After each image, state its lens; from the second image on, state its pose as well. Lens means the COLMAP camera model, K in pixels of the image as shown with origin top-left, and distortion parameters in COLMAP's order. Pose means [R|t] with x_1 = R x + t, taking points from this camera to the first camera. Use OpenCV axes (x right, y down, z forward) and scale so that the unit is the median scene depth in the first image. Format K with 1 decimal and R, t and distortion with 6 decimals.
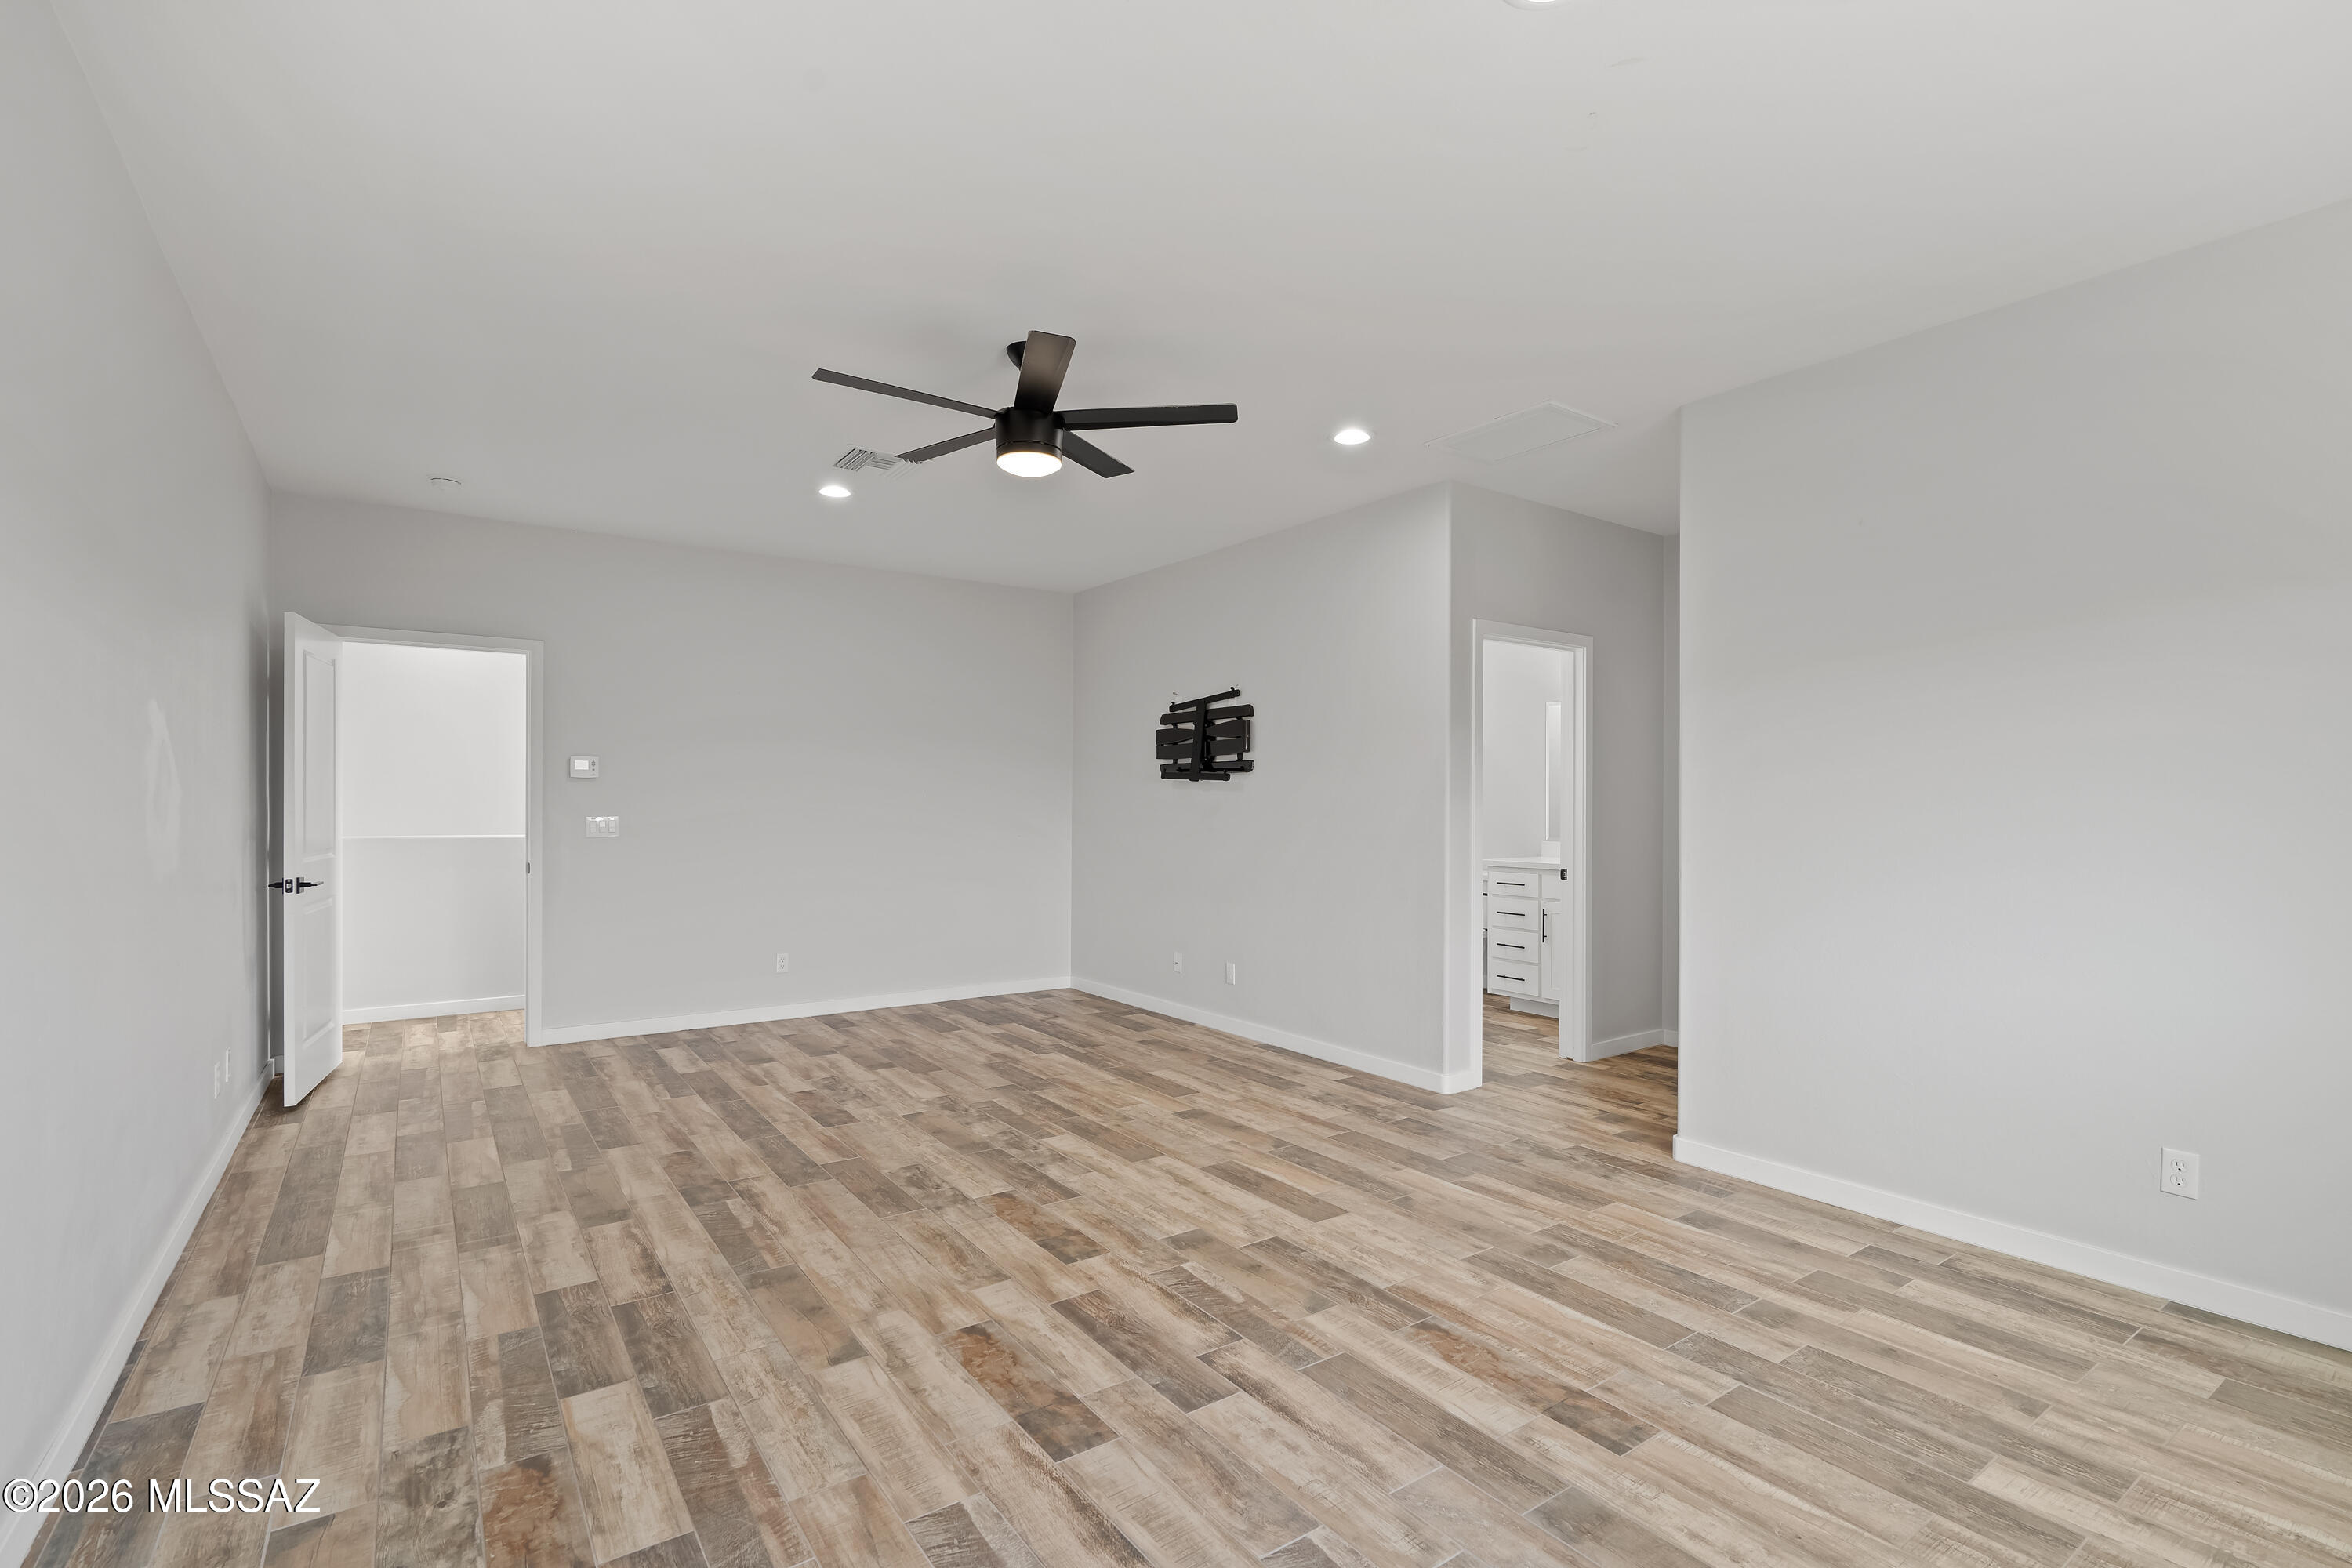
lens RADIAL K [[1079.9, 0, 1173.8], [0, 1079.9, 793.9], [0, 0, 1]] dist [-0.007866, 0.001594]
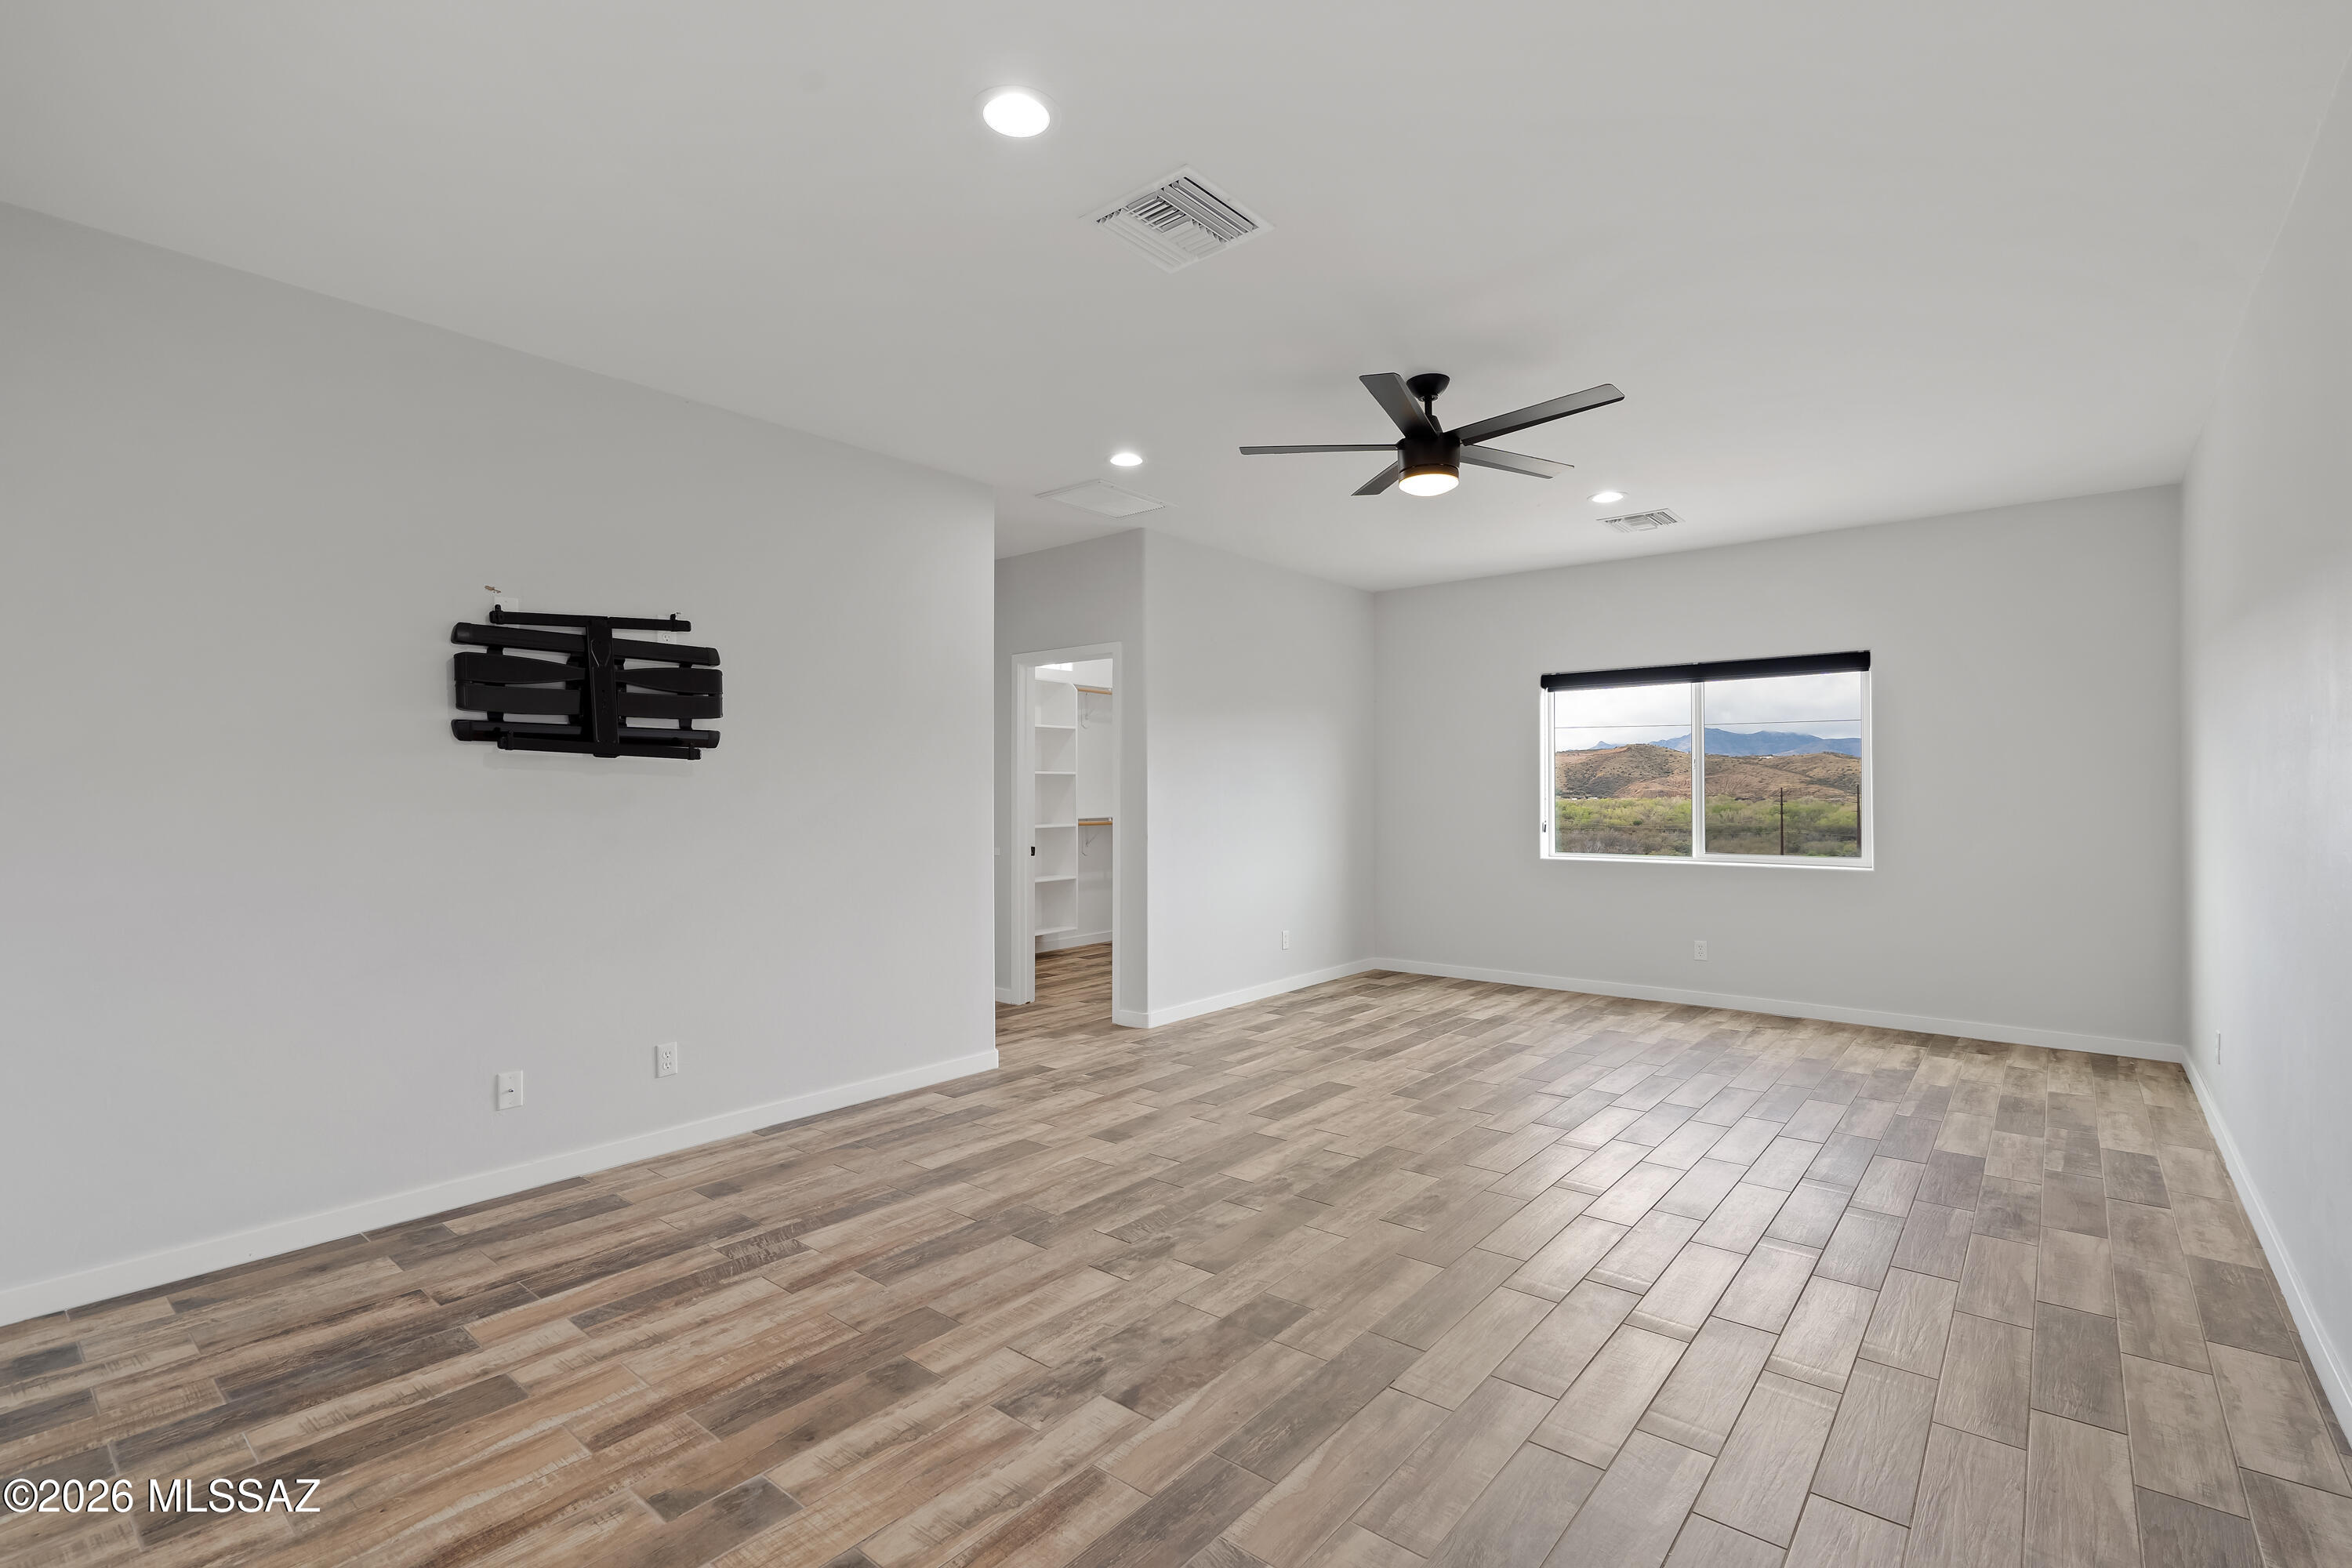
lens RADIAL K [[1079.9, 0, 1158.6], [0, 1079.9, 799.8], [0, 0, 1]] dist [-0.007866, 0.001594]
pose [[-0.255780, -0.009101, 0.966692, -0.899028], [-0.007210, 0.999946, 0.007507, 0.006702], [-0.966708, -0.005050, -0.255832, 1.238382]]
